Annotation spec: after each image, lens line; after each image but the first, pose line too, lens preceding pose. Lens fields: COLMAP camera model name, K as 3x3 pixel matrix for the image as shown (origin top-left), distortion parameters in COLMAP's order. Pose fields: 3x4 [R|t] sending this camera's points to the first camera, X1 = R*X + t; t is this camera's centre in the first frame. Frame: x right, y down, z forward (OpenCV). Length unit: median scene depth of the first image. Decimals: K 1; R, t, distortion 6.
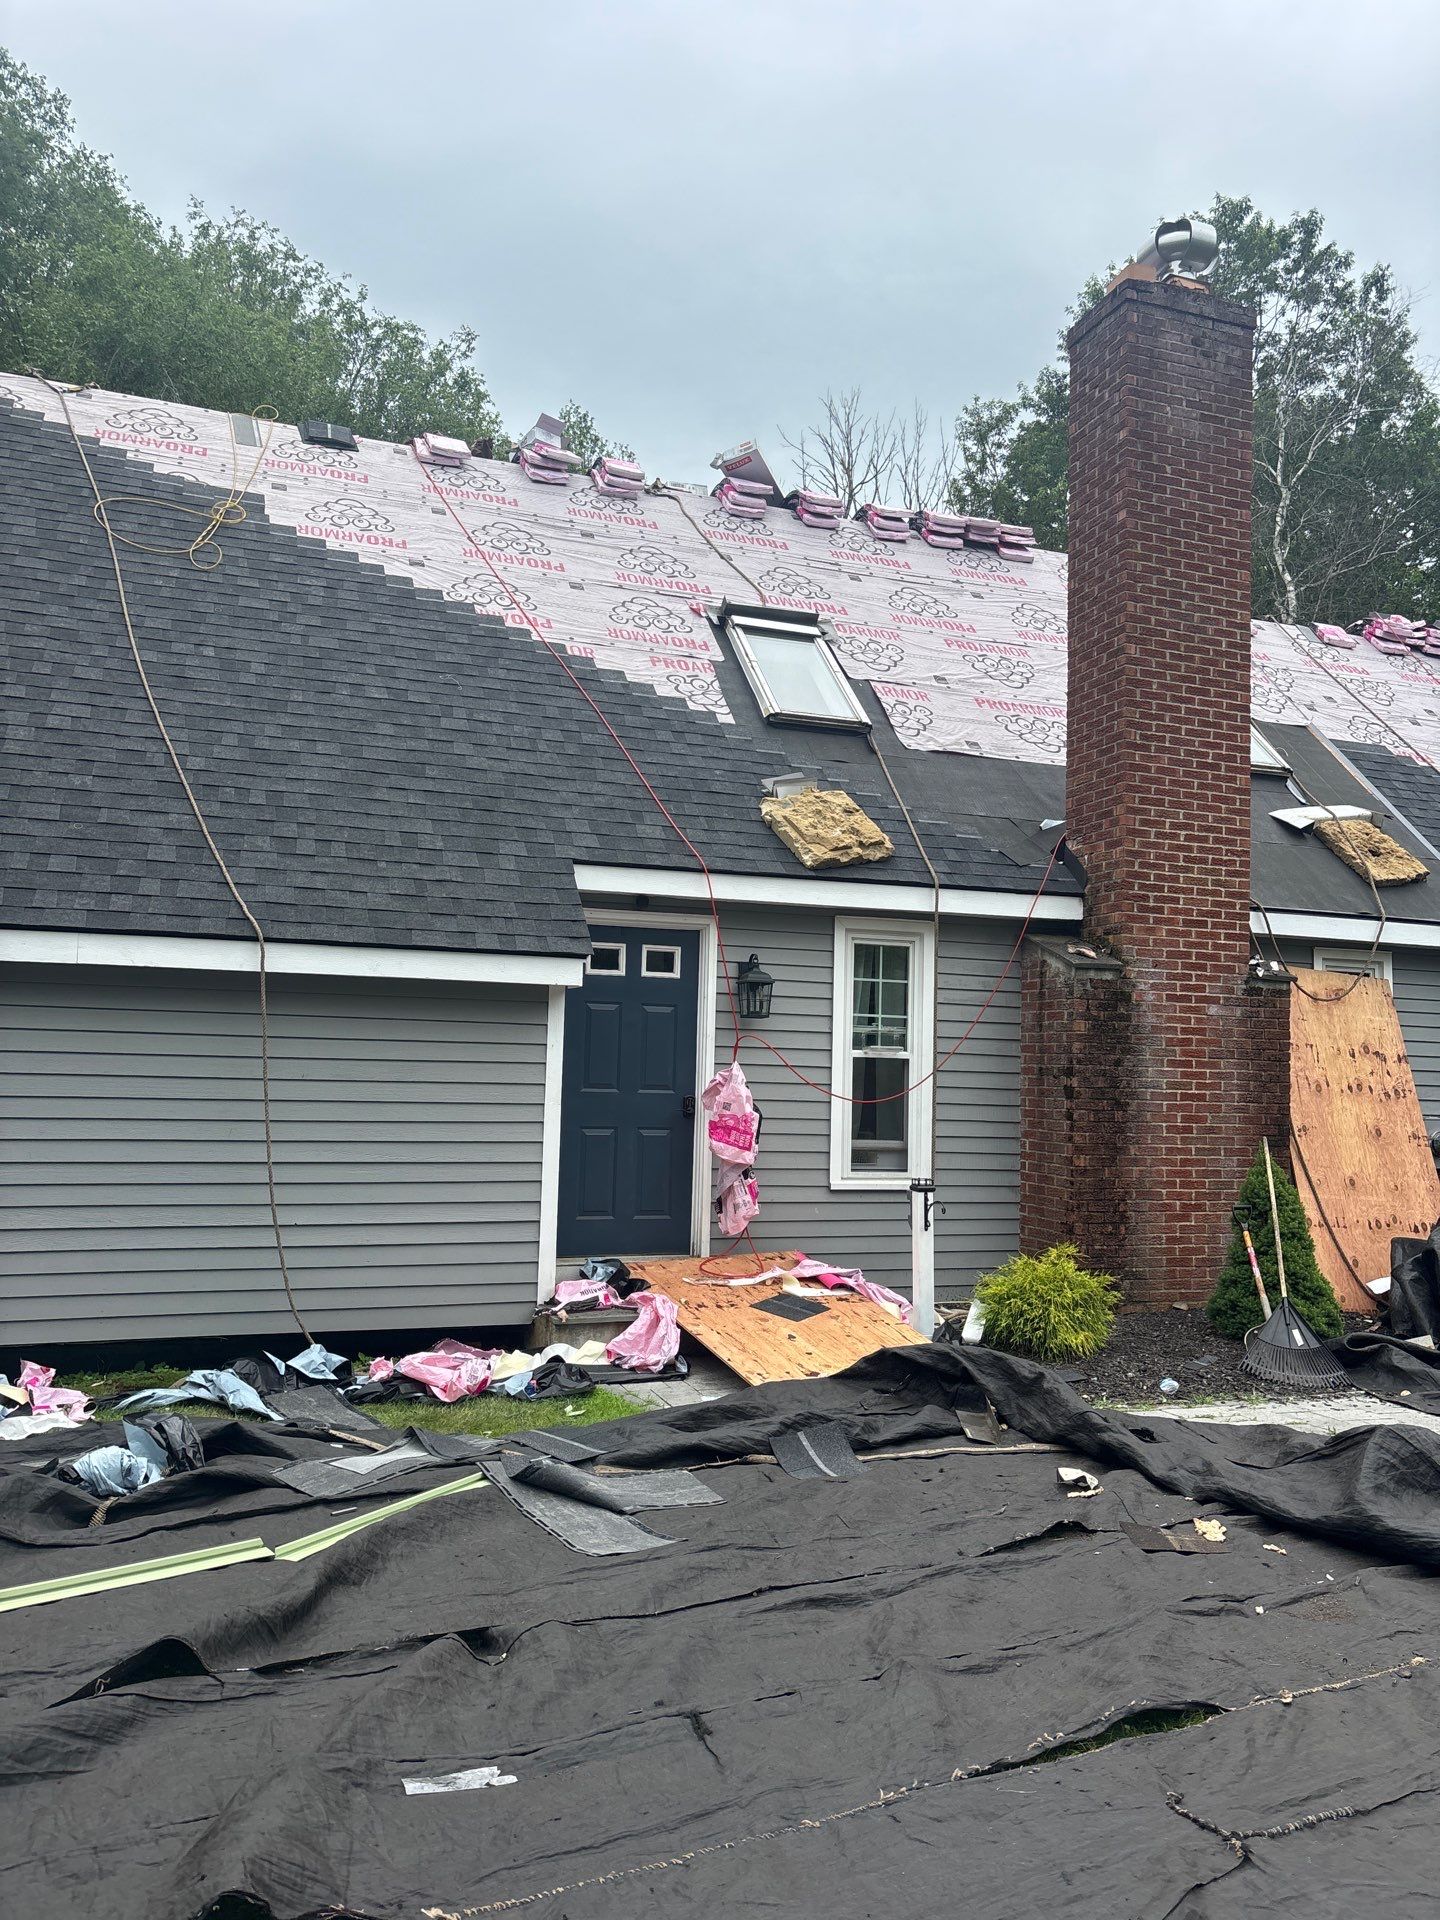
lens RADIAL K [[1448.3, 0, 725.0], [0, 1448.3, 952.0], [0, 0, 1]] dist [0.061357, -0.063490]
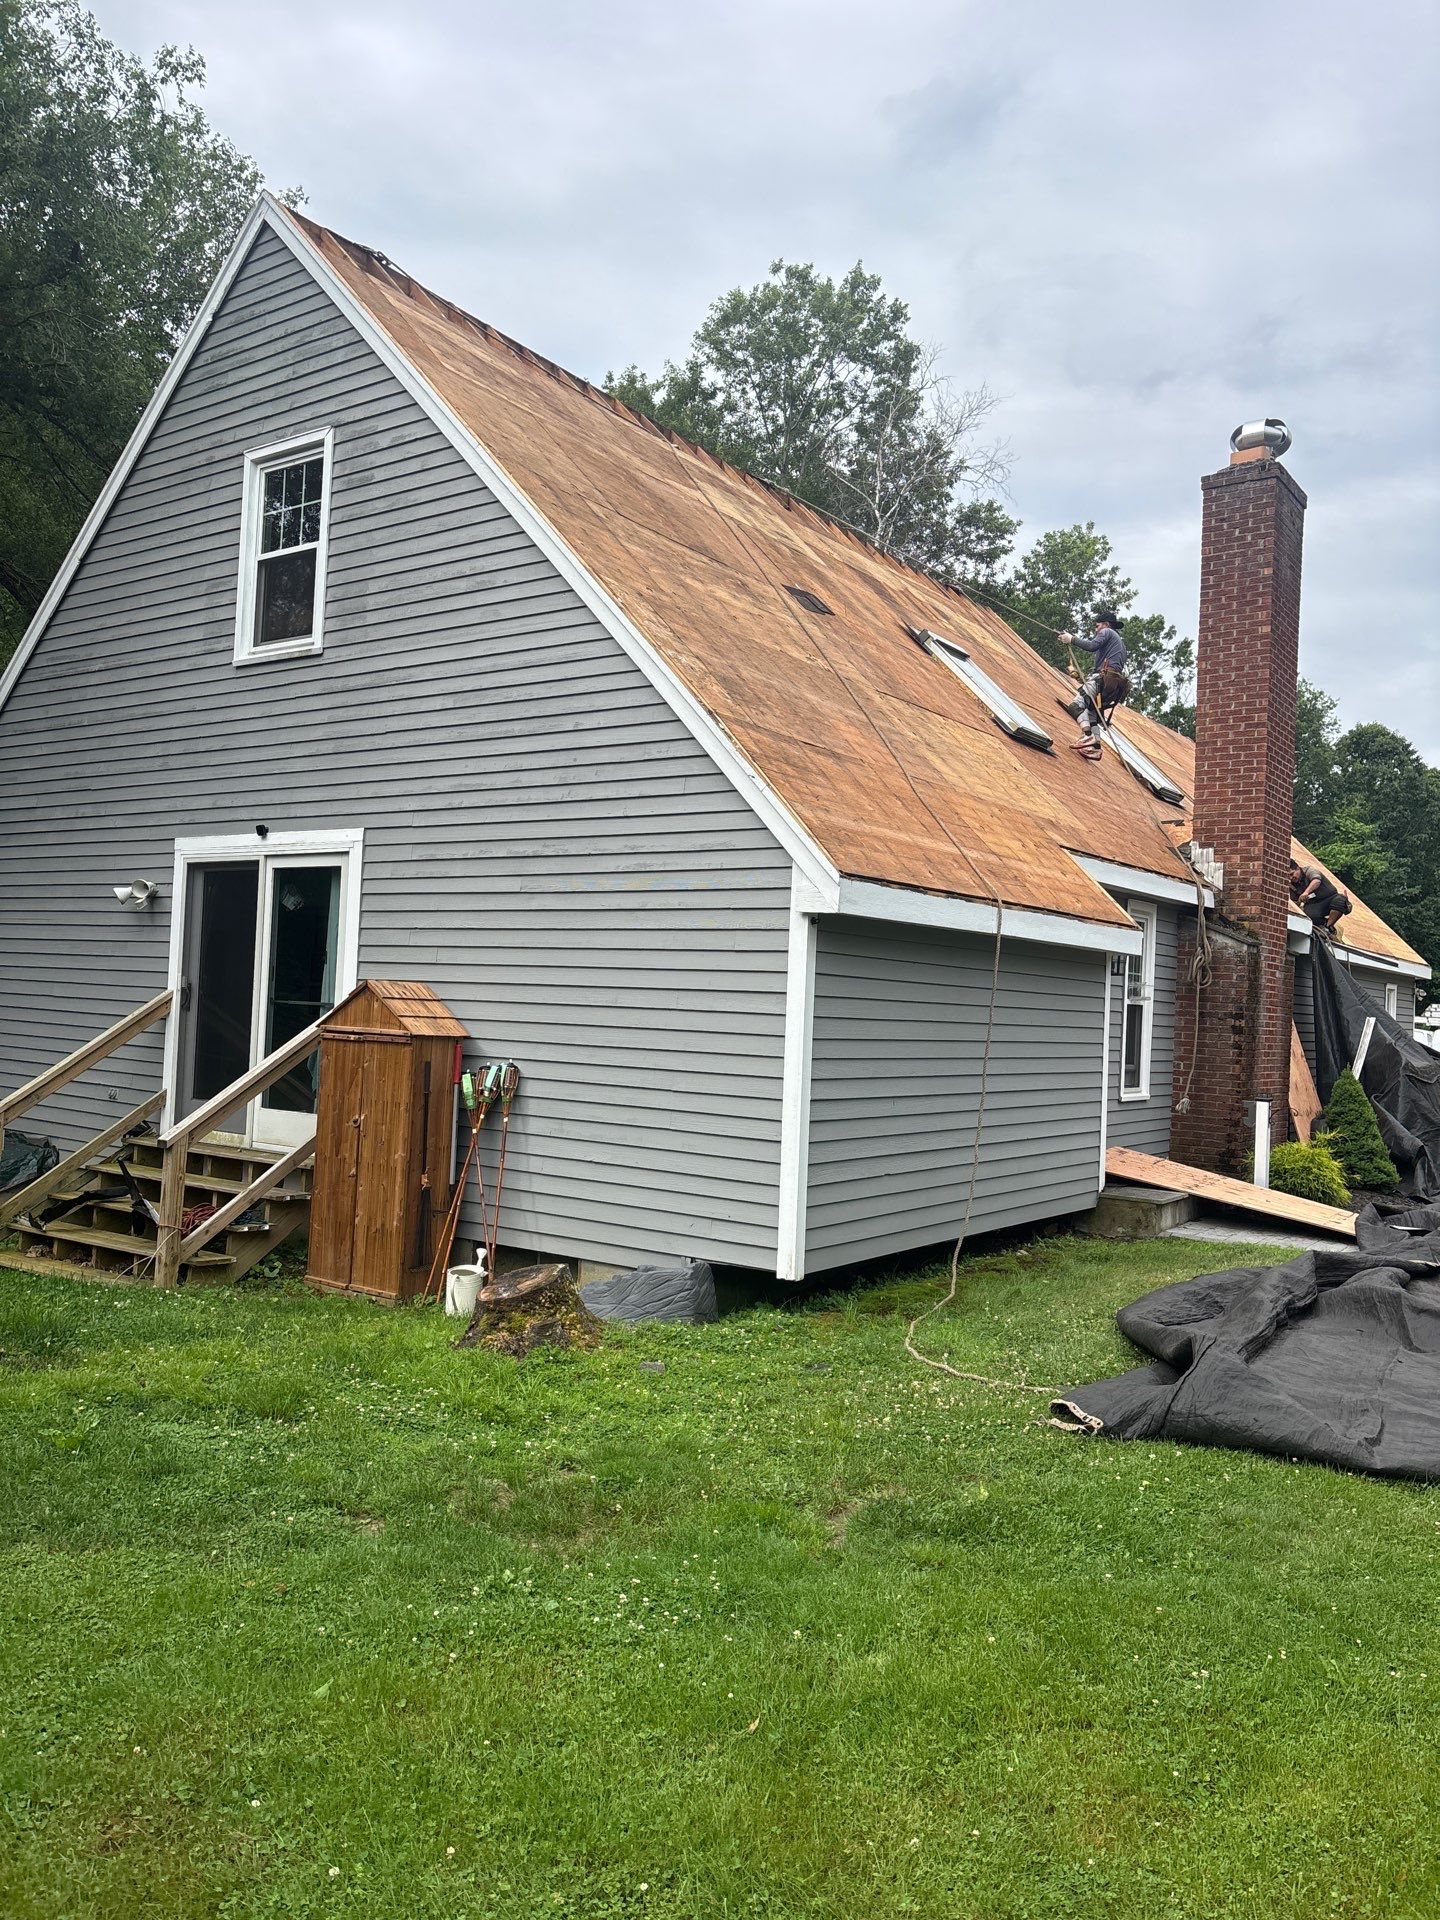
lens RADIAL K [[1448.3, 0, 735.9], [0, 1448.3, 942.9], [0, 0, 1]] dist [0.061357, -0.063490]
pose [[0.815304, 0.033019, 0.578091, -0.988180], [-0.068963, 0.996804, 0.040327, -0.013725], [-0.574912, -0.072746, 0.814975, 0.106824]]
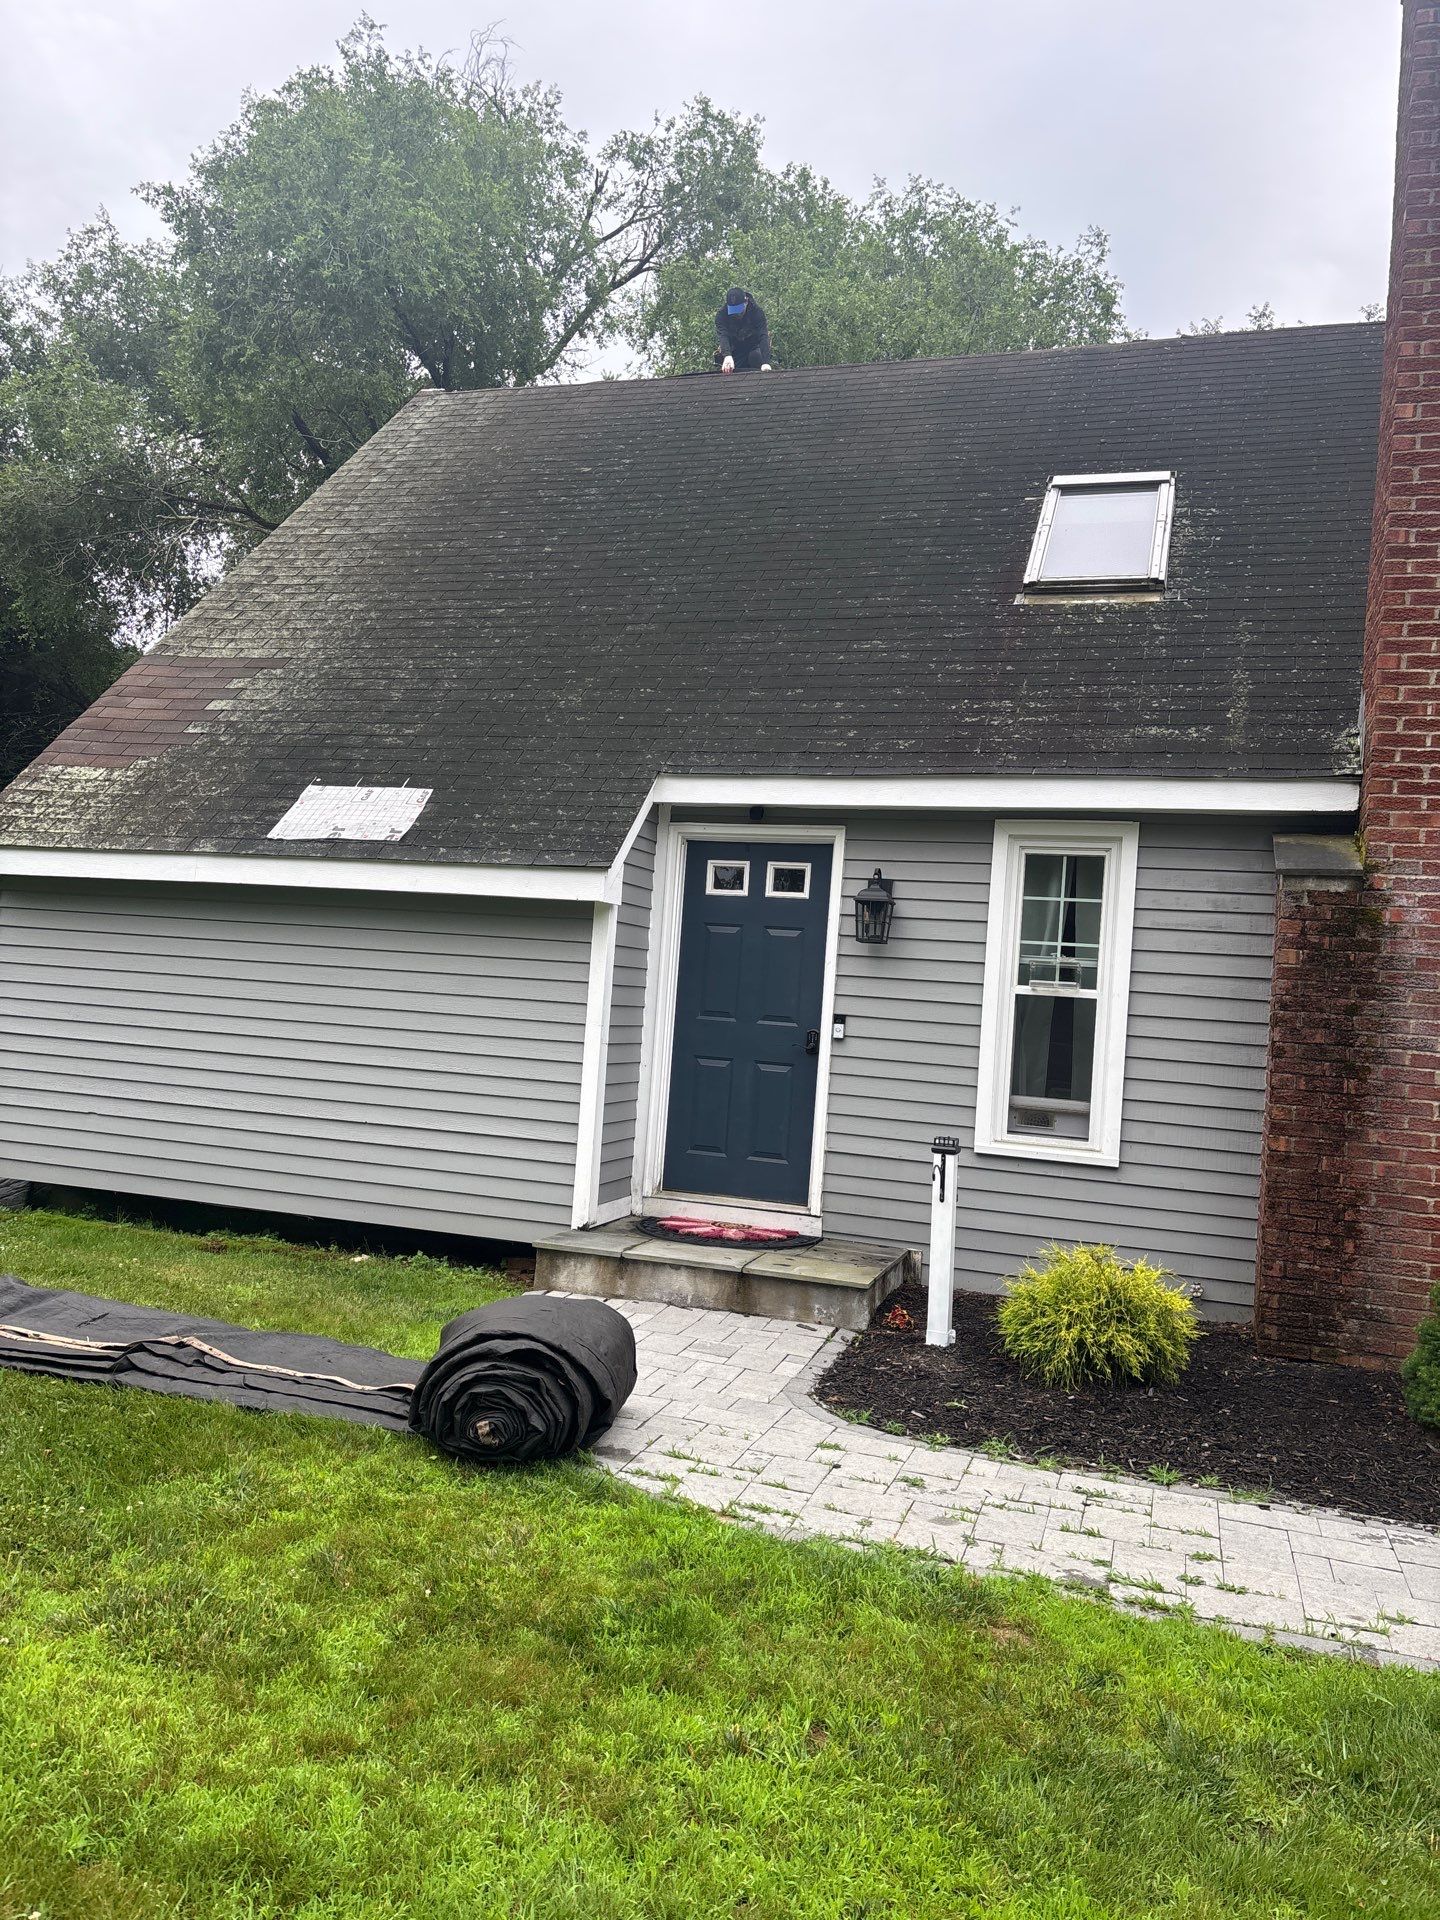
lens RADIAL K [[1448.3, 0, 707.1], [0, 1448.3, 955.9], [0, 0, 1]] dist [0.061357, -0.063490]
pose [[0.783728, 0.009652, -0.621030, 0.455449], [0.003032, 0.999808, 0.019366, 0.034840], [0.621097, -0.017061, 0.783548, 0.251893]]
